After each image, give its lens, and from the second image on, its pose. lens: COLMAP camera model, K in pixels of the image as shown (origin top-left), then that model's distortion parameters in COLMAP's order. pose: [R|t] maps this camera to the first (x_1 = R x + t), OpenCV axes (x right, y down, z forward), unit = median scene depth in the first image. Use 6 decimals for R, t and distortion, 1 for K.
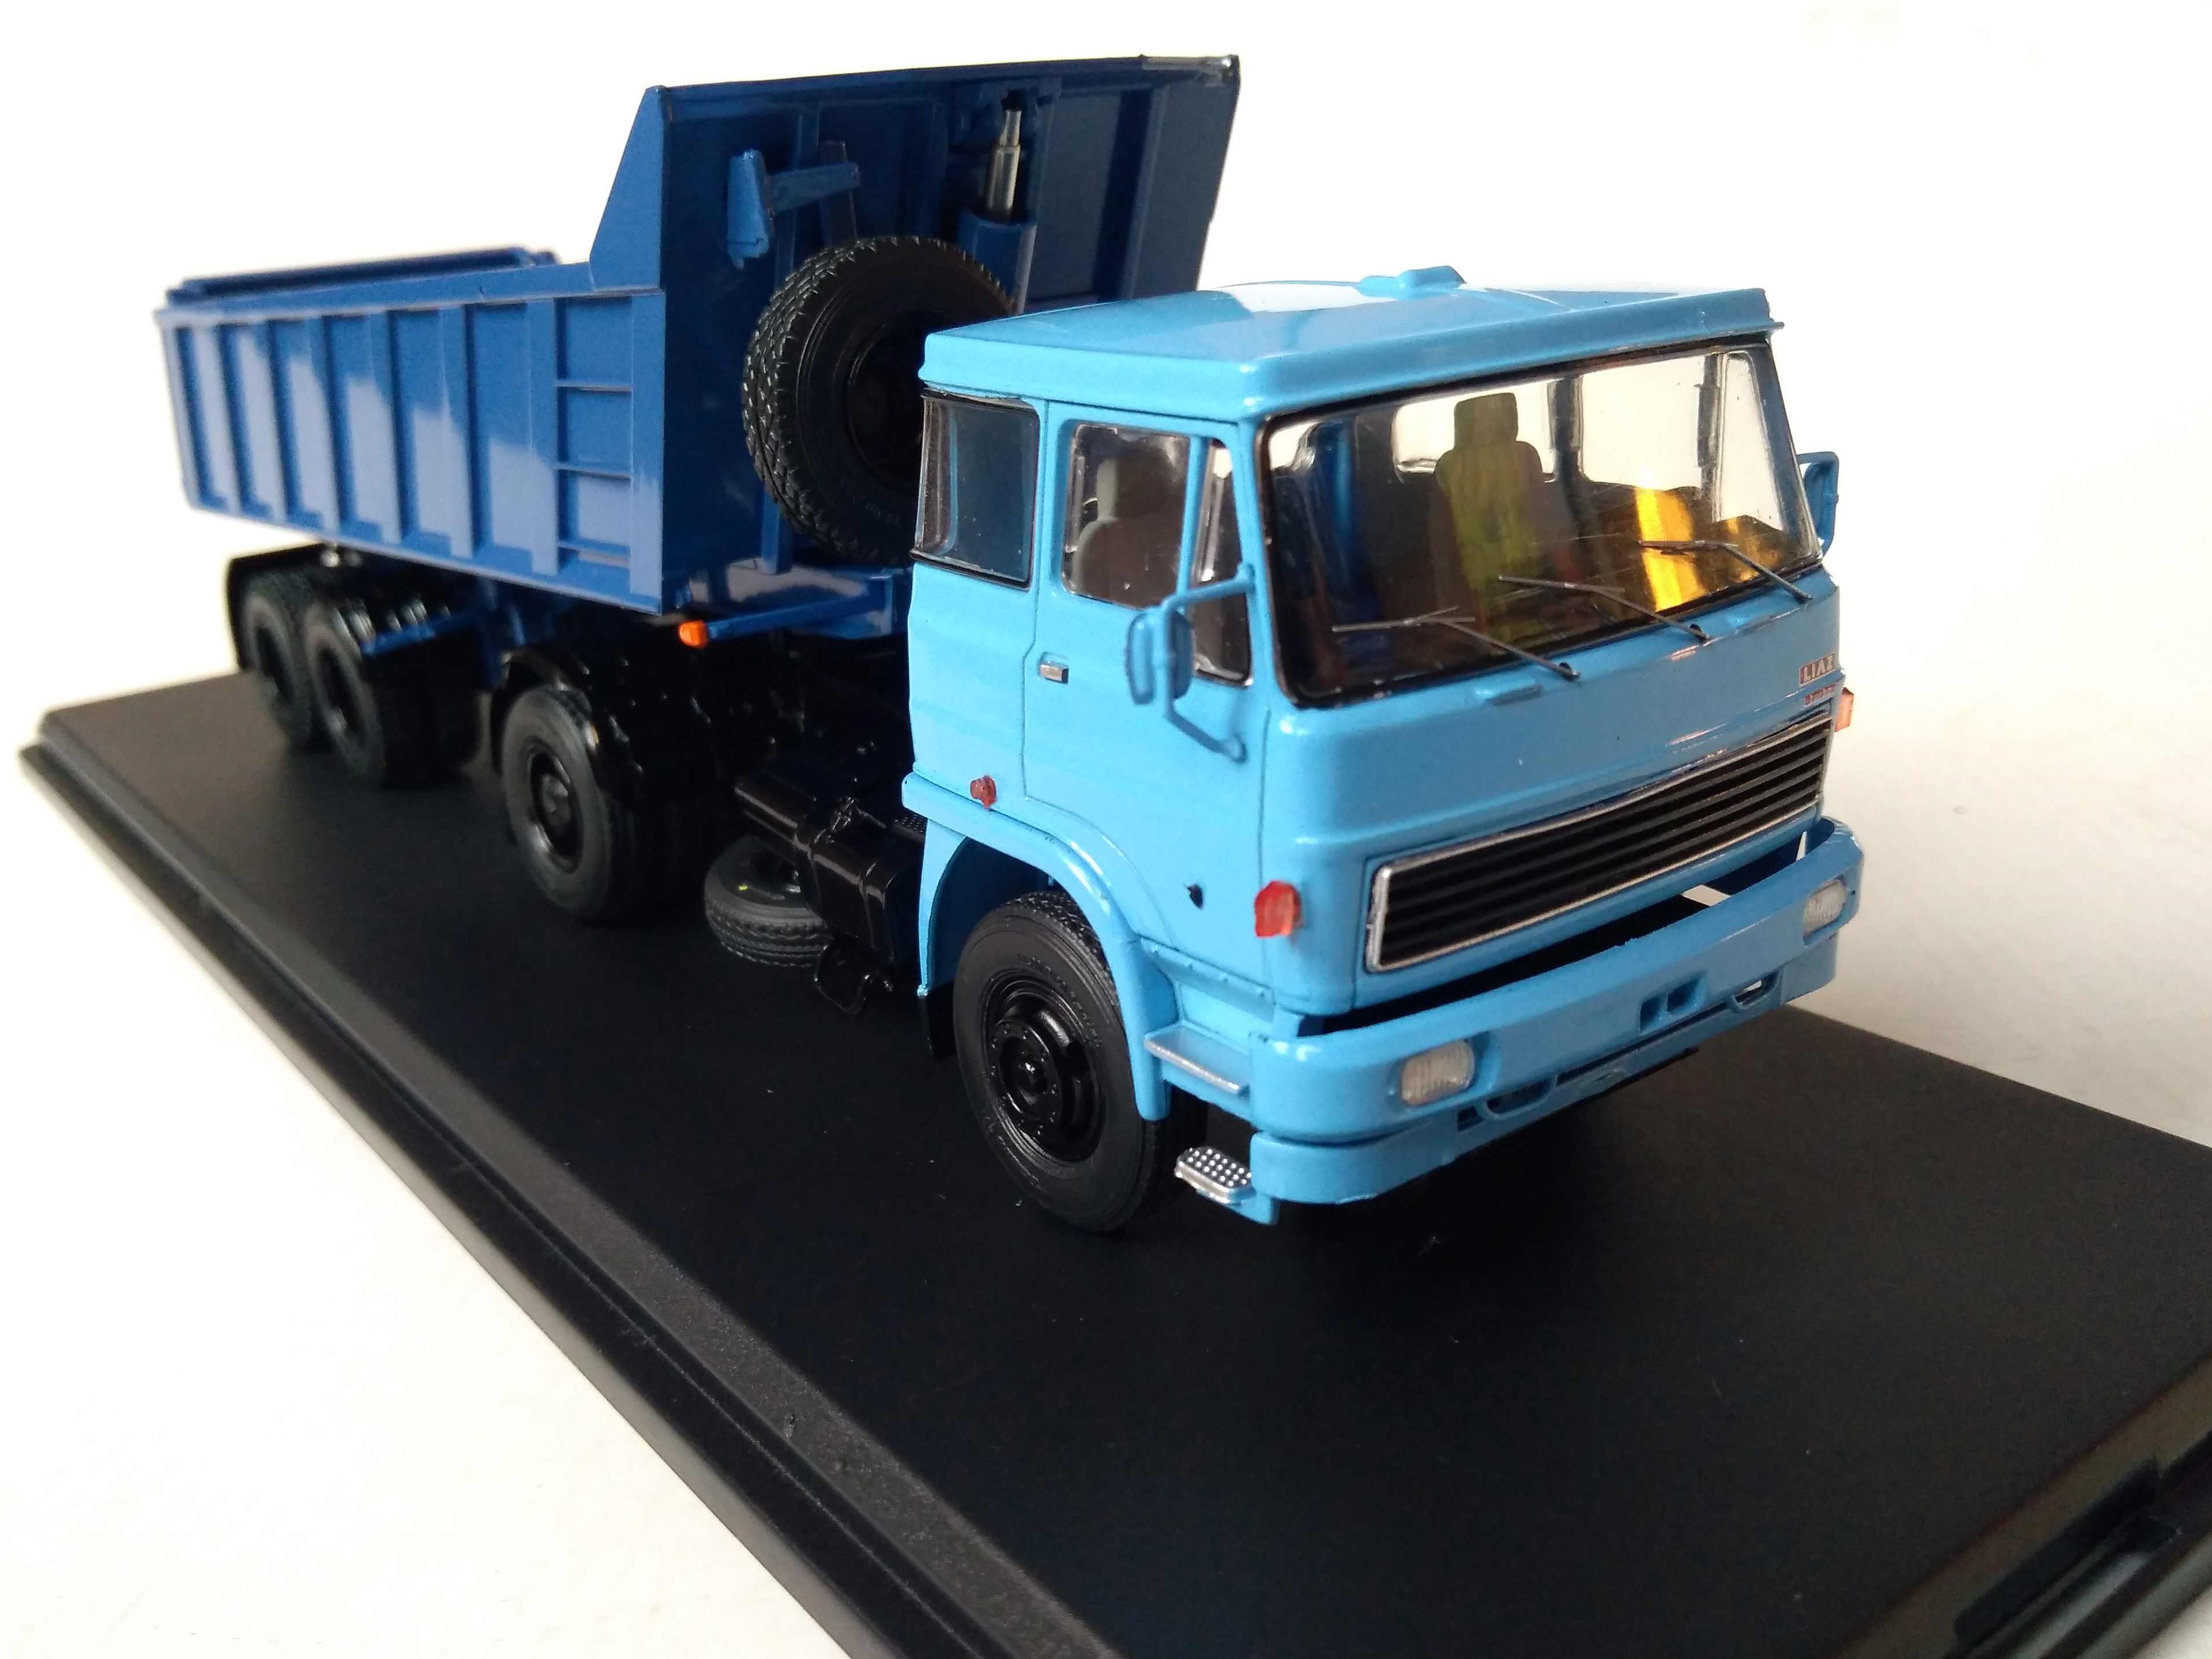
lens RADIAL K [[1982.1, 0, 1110.1], [0, 1982.1, 842.0], [0, 0, 1]] dist [0.016565, 0.001223]
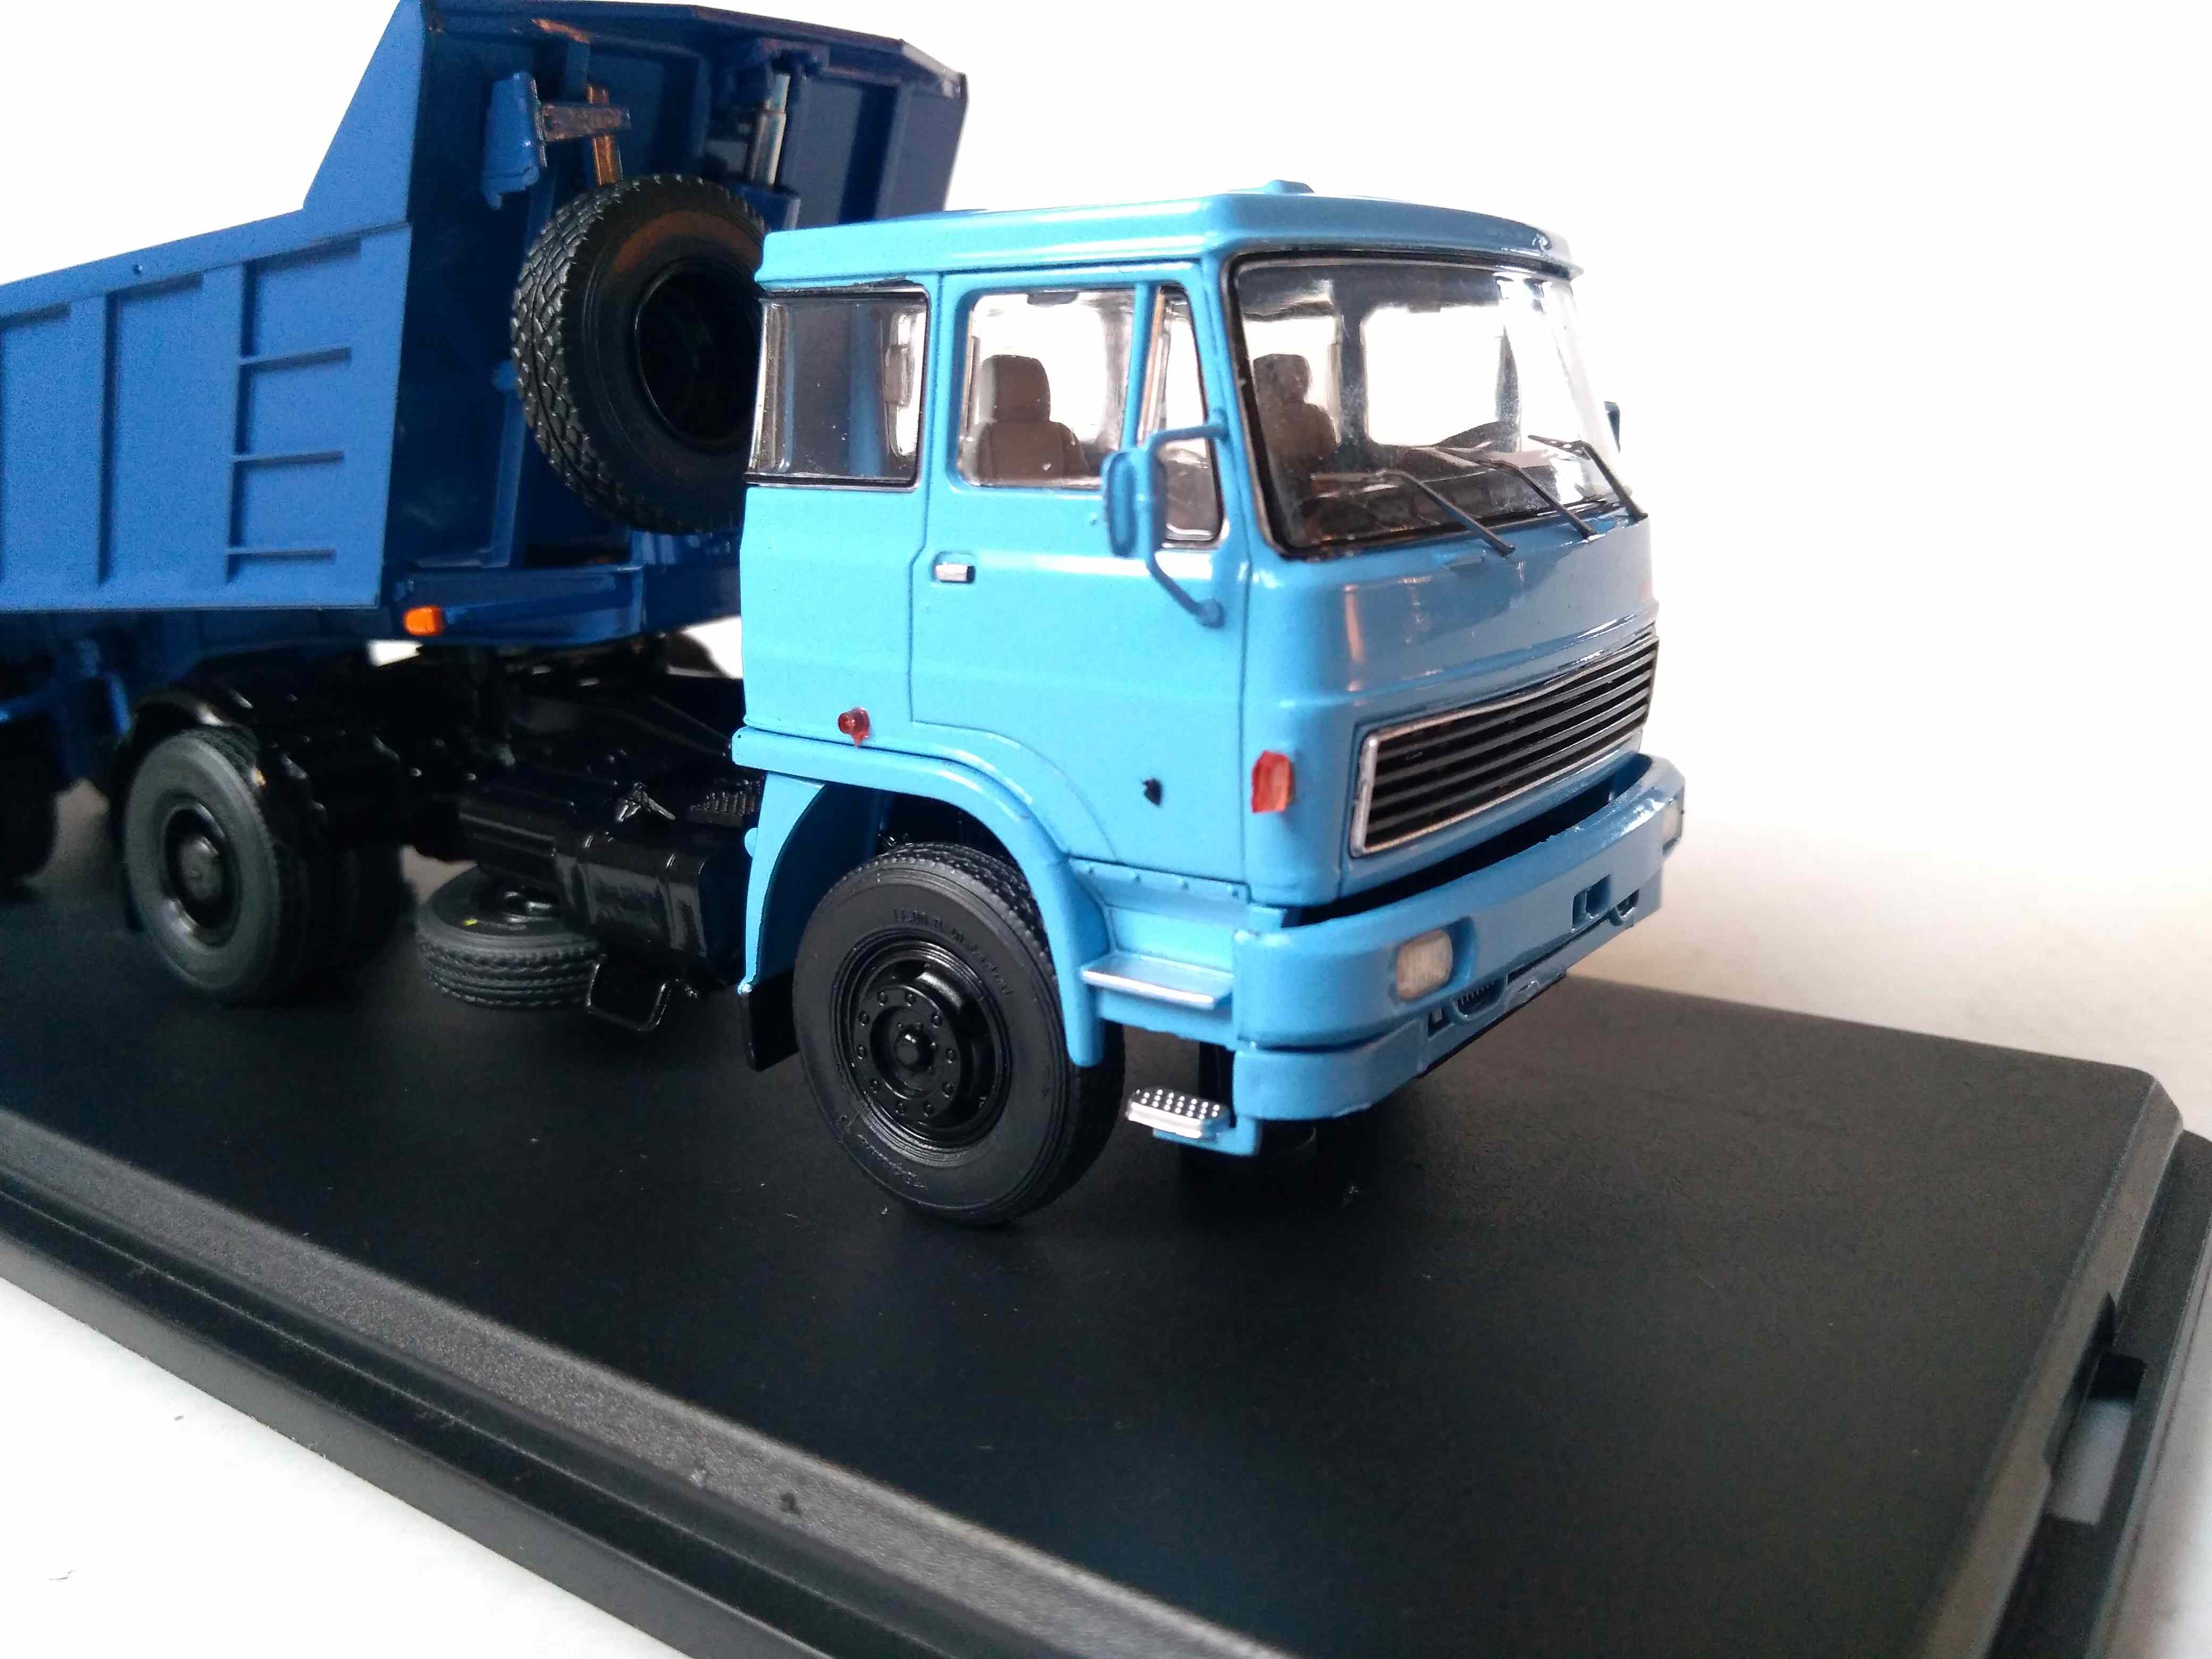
lens RADIAL K [[1837.5, 0, 1101.1], [0, 1837.5, 818.4], [0, 0, 1]] dist [-0.046999, -0.011033]
pose [[0.953626, -0.036955, 0.298718, -0.215205], [0.076173, 0.989759, -0.120729, 0.130094], [-0.291197, 0.137884, 0.946674, 0.203171]]
